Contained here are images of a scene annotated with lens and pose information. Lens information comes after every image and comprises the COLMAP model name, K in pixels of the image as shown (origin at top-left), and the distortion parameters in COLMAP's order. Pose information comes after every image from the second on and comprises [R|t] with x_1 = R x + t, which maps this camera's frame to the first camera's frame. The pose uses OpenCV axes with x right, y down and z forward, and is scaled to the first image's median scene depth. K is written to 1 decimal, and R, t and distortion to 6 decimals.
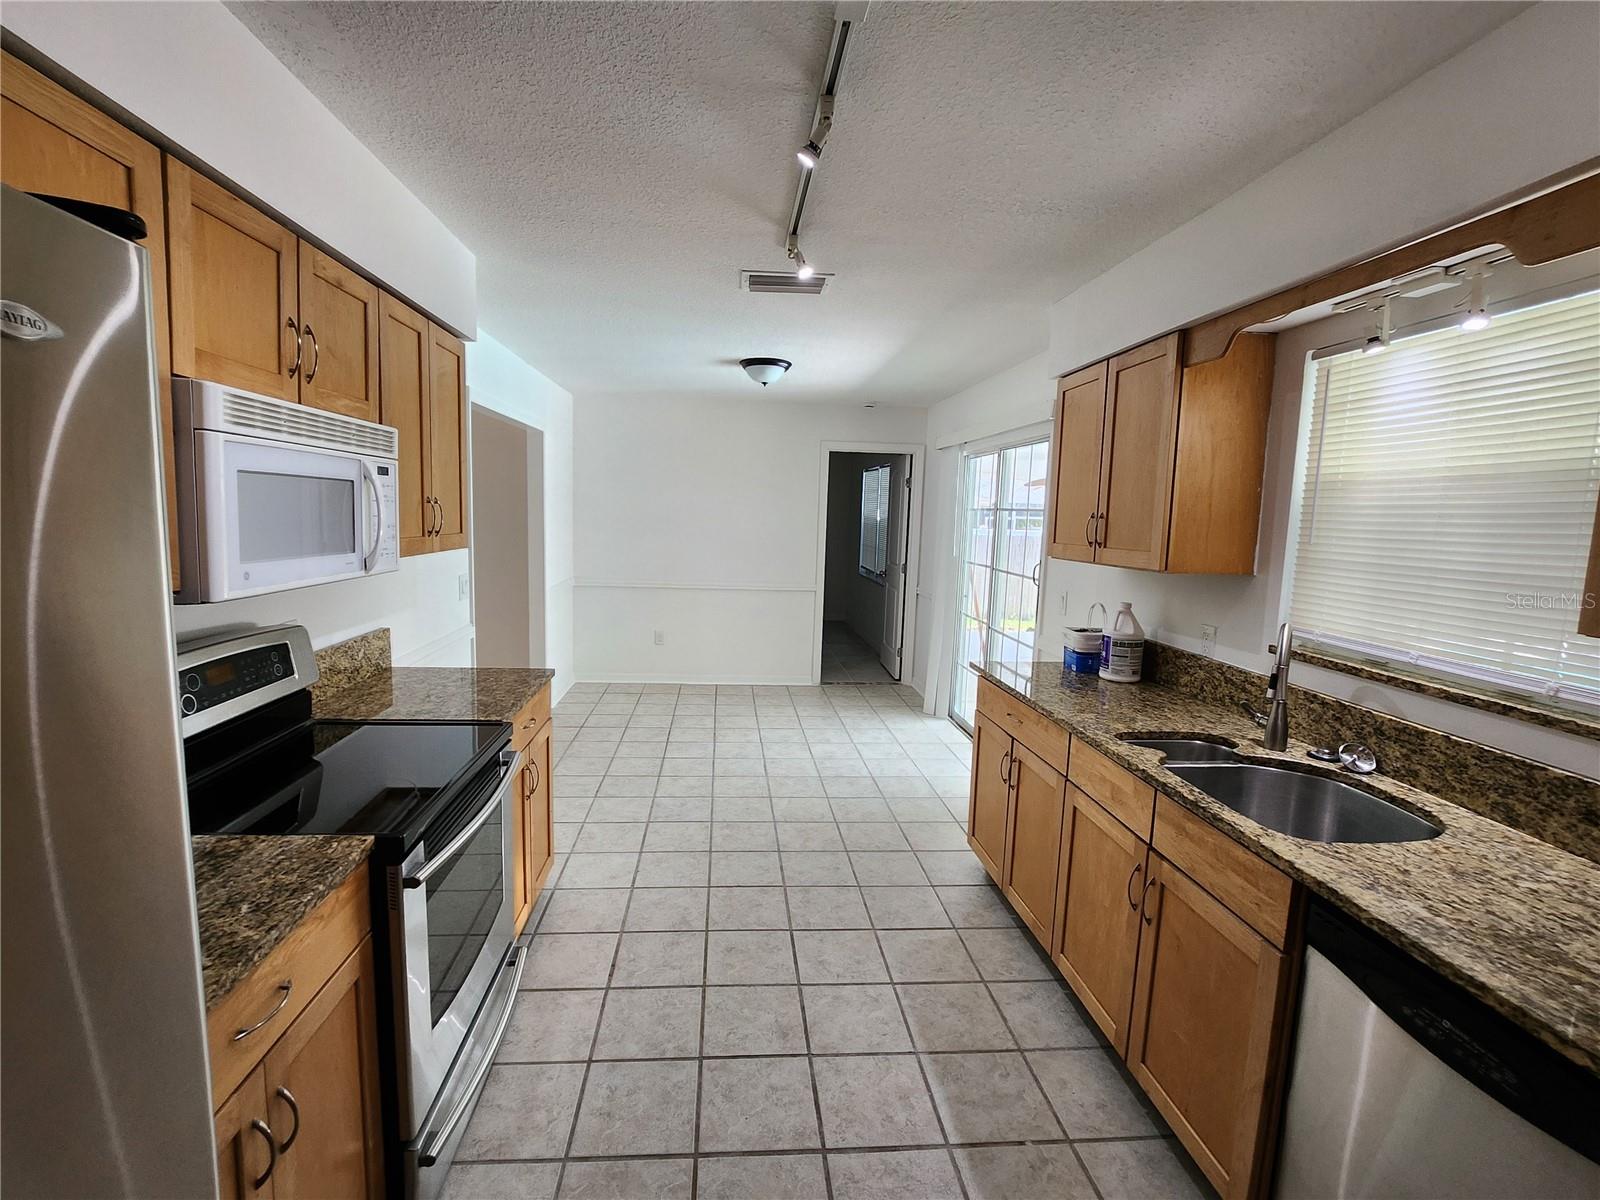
lens RADIAL K [[720.8, 0, 781.7], [0, 720.8, 599.8], [0, 0, 1]] dist [-0.014522, -0.000762]
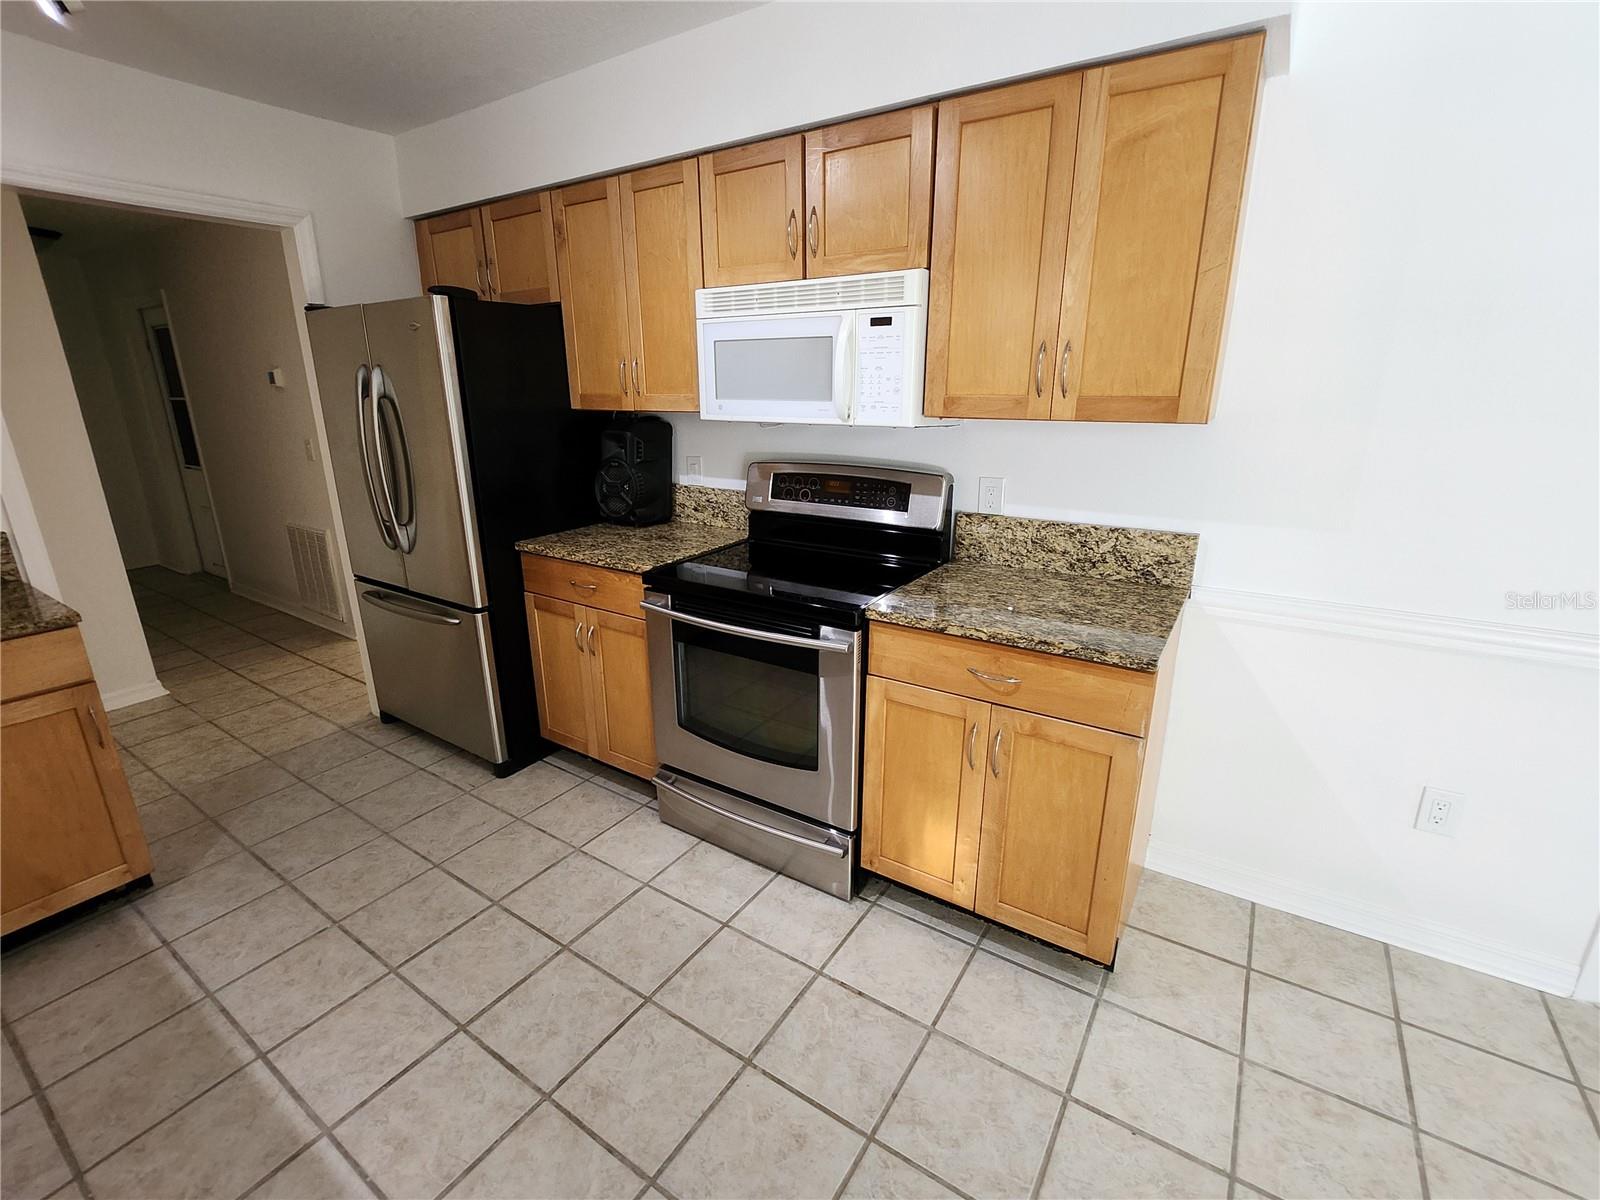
lens RADIAL K [[720.3, 0, 778.4], [0, 720.3, 597.6], [0, 0, 1]] dist [-0.010973, -0.000252]
pose [[-0.623022, 0.209089, -0.753741, 0.360128], [-0.102420, 0.933509, 0.343615, -0.146525], [0.775470, 0.291278, -0.560182, 1.518125]]
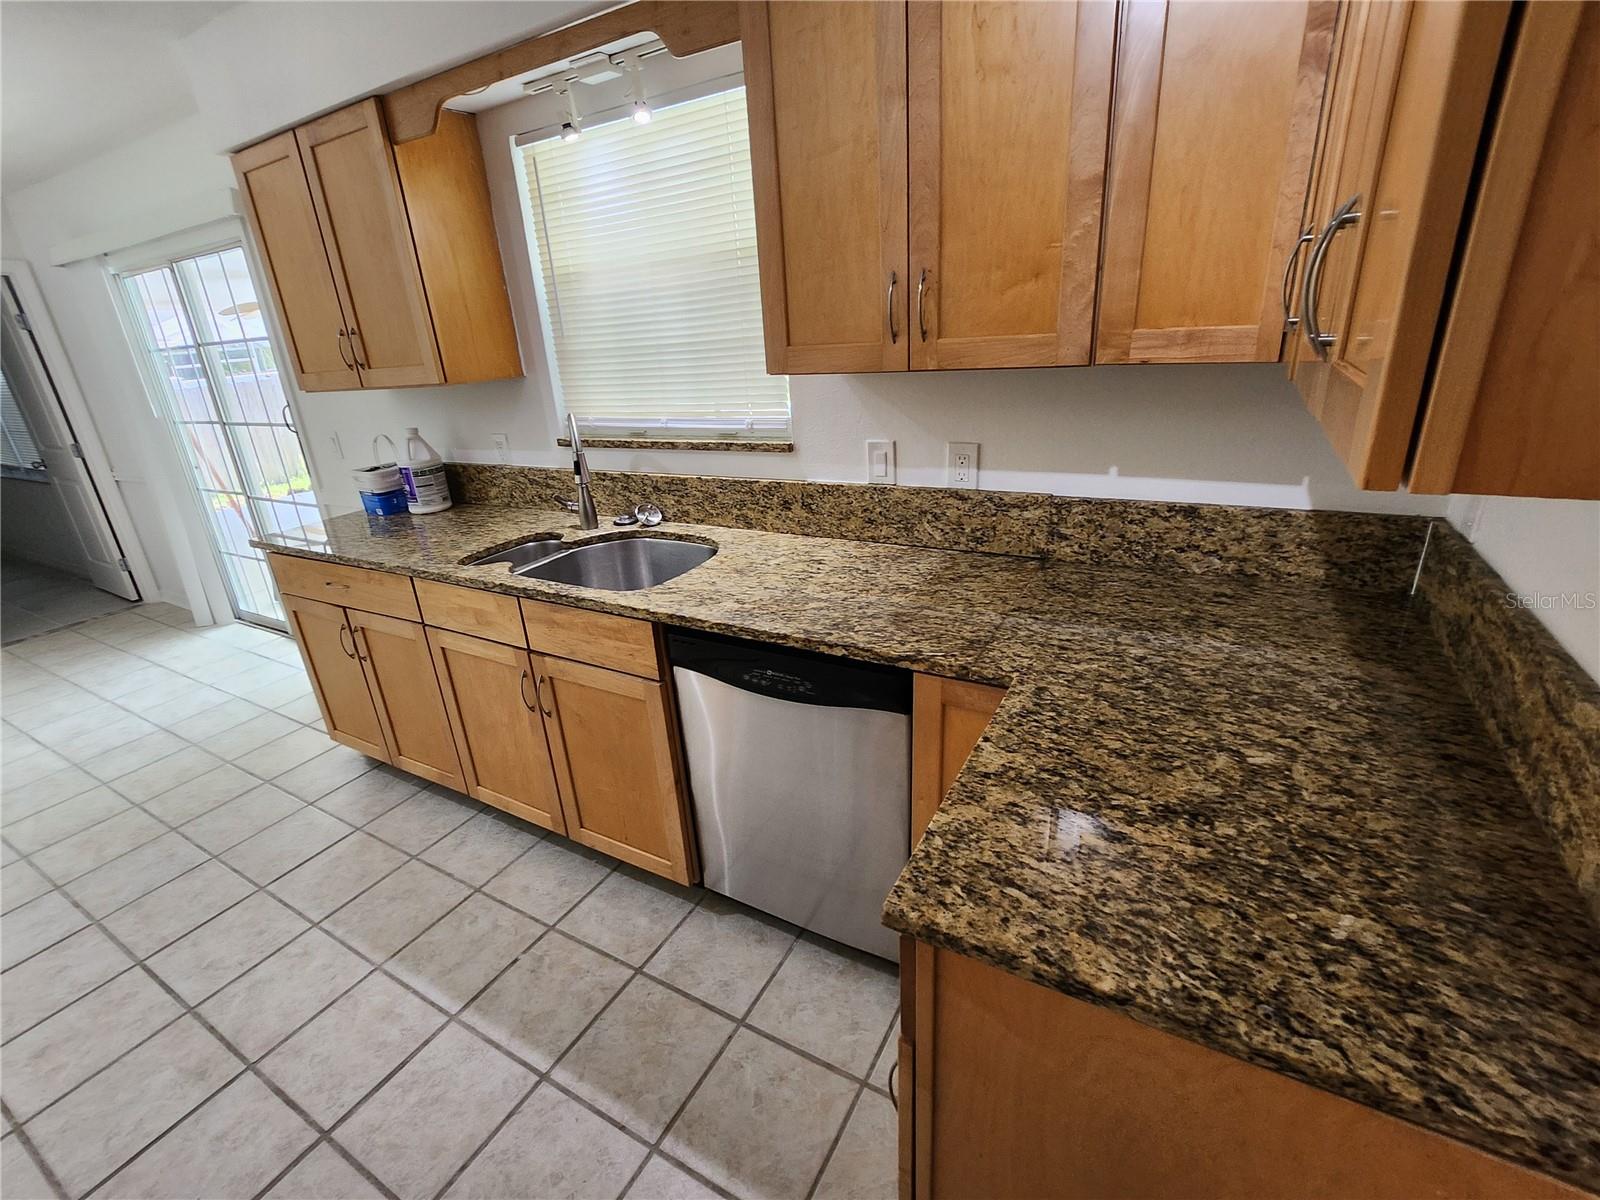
lens RADIAL K [[720.8, 0, 781.7], [0, 720.8, 599.8], [0, 0, 1]] dist [-0.014522, -0.000762]
pose [[0.565862, -0.361255, 0.741144, -0.025700], [0.186167, 0.931669, 0.311985, 0.015433], [-0.803207, -0.038564, 0.594450, 0.077829]]
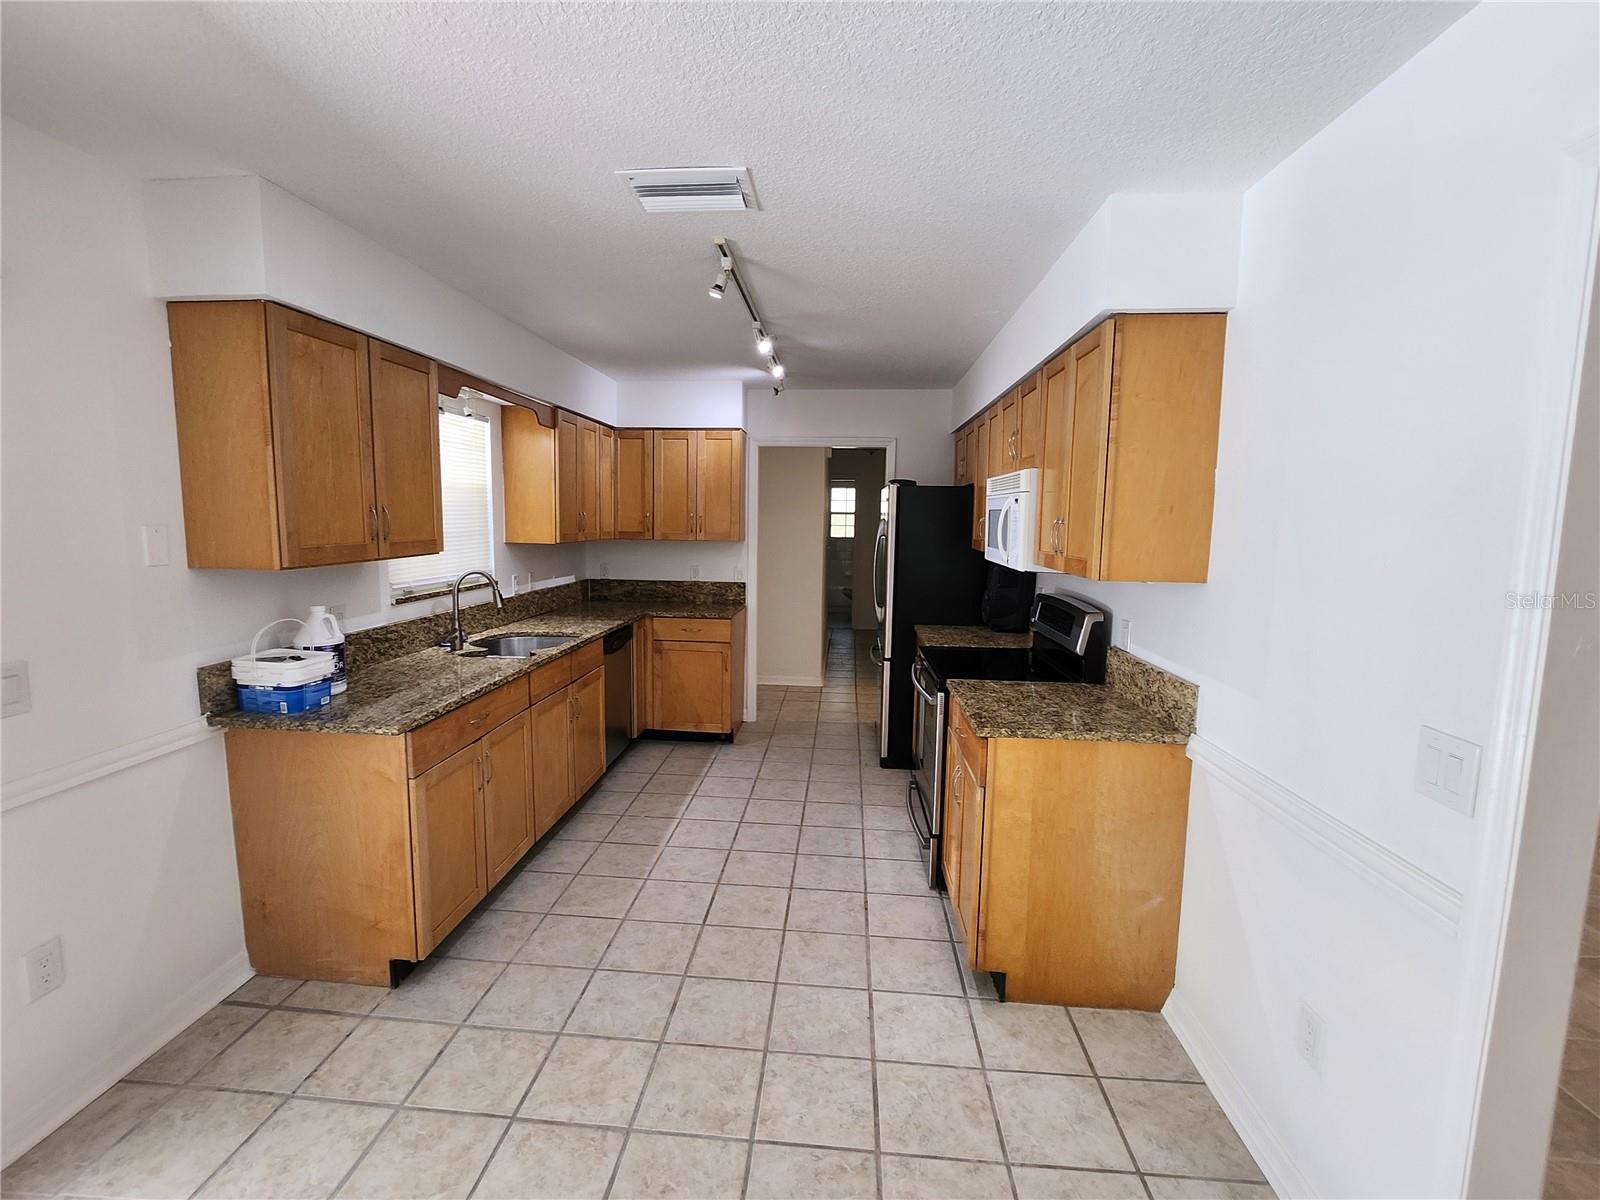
lens RADIAL K [[720.8, 0, 781.7], [0, 720.8, 599.8], [0, 0, 1]] dist [-0.014522, -0.000762]
pose [[-0.984717, -0.059527, 0.163676, -0.321097], [-0.019013, 0.970903, 0.238719, -0.321188], [-0.173124, 0.231958, -0.957196, 2.507675]]
